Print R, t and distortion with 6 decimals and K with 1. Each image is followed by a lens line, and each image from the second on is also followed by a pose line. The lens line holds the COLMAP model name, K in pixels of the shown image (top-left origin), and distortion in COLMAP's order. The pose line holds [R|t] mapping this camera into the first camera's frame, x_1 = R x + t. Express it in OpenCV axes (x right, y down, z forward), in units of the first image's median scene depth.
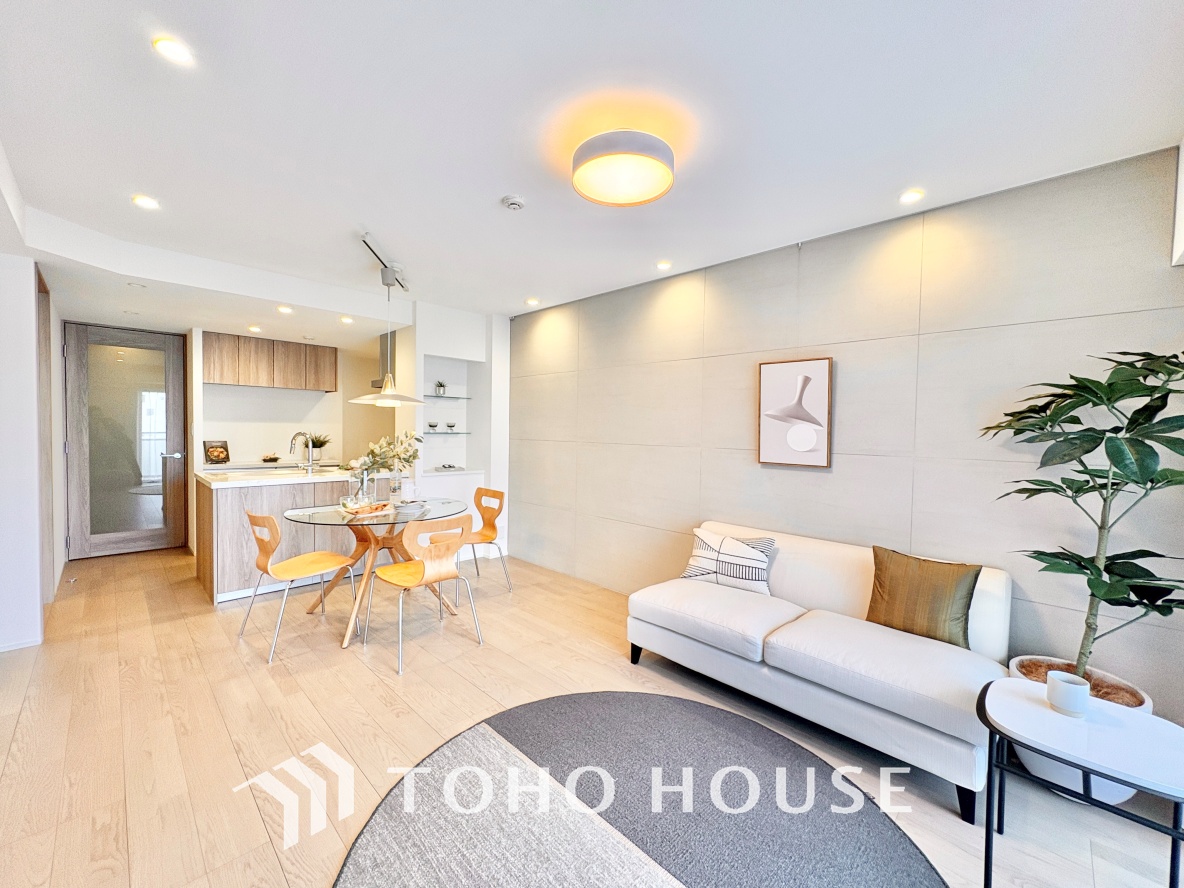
lens RADIAL K [[471.5, 0, 592.0], [0, 471.5, 444.0], [0, 0, 1]] dist [-0.001774, -0.000405]
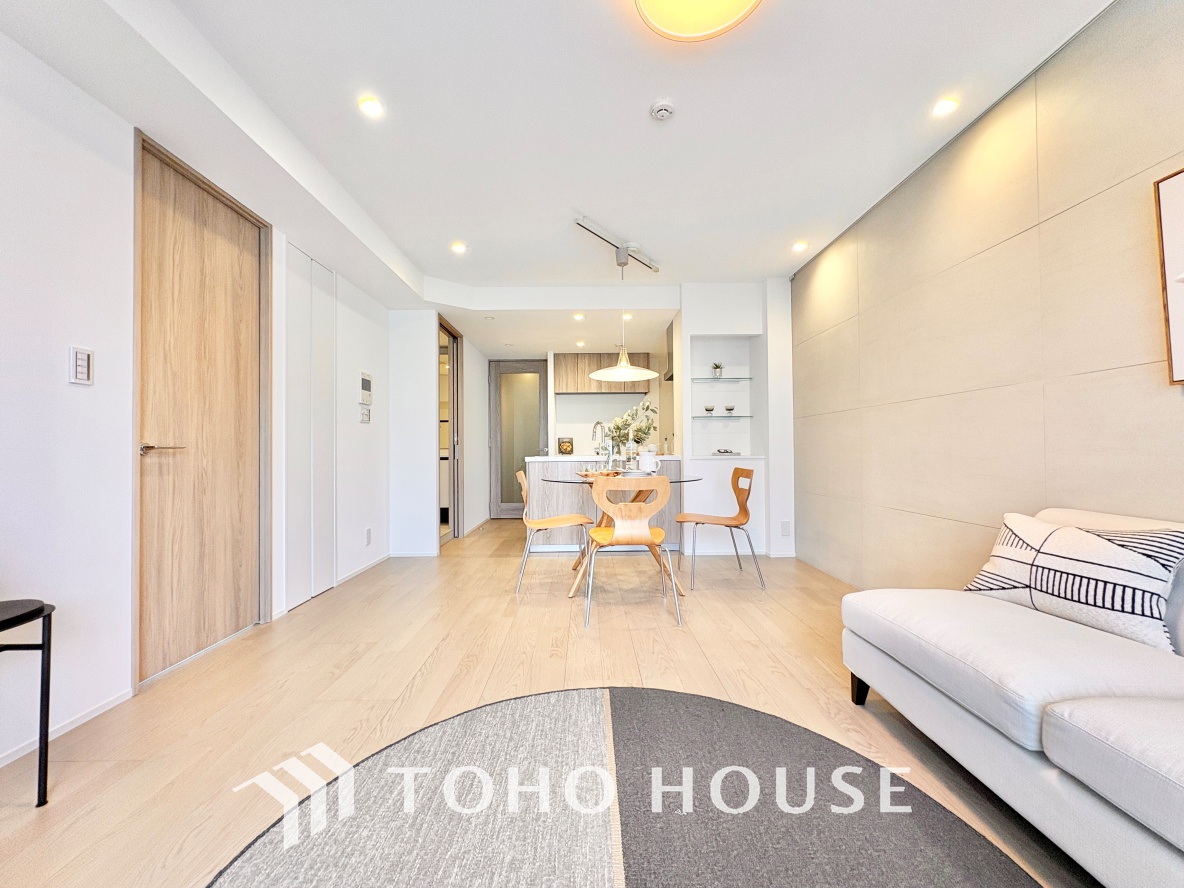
lens RADIAL K [[471.5, 0, 592.0], [0, 471.5, 444.0], [0, 0, 1]] dist [-0.001774, -0.000405]
pose [[0.704665, -0.035812, -0.708636, 0.277942], [0.000726, 0.998761, -0.049752, 0.126927], [0.709540, 0.034544, 0.703818, 0.245182]]
